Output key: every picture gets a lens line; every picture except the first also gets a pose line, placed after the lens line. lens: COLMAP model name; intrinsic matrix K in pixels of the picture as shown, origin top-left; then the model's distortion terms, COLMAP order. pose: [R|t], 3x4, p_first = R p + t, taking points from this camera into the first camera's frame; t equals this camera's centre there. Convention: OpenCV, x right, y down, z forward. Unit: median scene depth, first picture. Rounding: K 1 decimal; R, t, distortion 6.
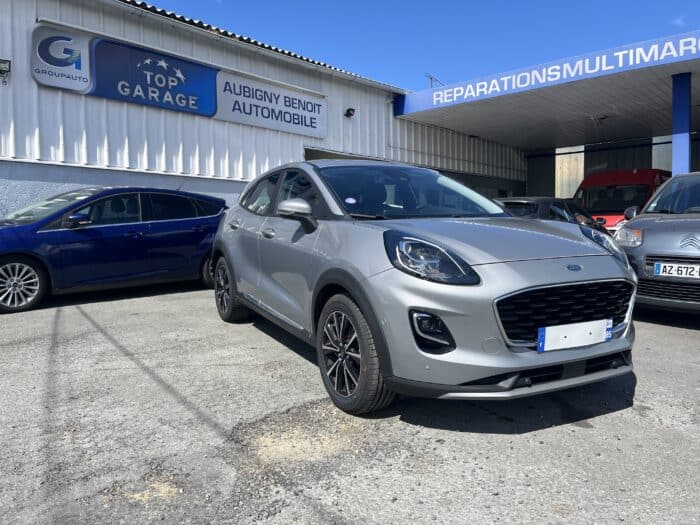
lens RADIAL K [[532.0, 0, 350.0], [0, 532.0, 262.5], [0, 0, 1]] dist [0.079206, -0.103141]
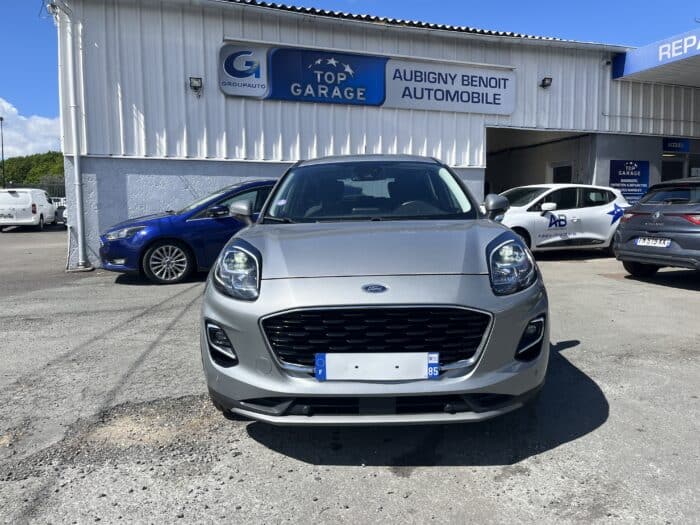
lens RADIAL K [[533.5, 0, 352.9], [0, 533.5, 260.1], [0, 0, 1]] dist [0.042352, -0.054270]
pose [[0.877111, 0.045828, -0.478097, 0.222996], [-0.027888, 0.998617, 0.044559, -0.020457], [0.479478, -0.025750, 0.877176, 0.067038]]
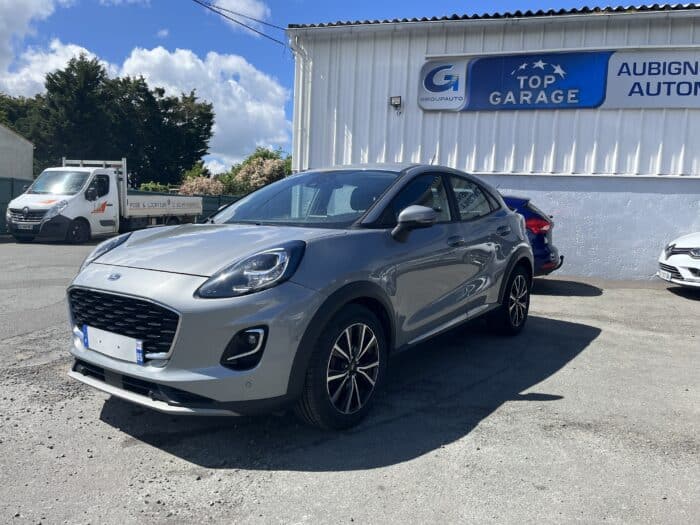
lens RADIAL K [[525.0, 0, 350.0], [0, 525.0, 262.5], [0, 0, 1]] dist [0.086312, -0.115005]
pose [[0.441758, 0.101330, -0.891393, 0.418207], [-0.096528, 0.993201, 0.065065, -0.034403], [0.891926, 0.057302, 0.448536, 0.267096]]
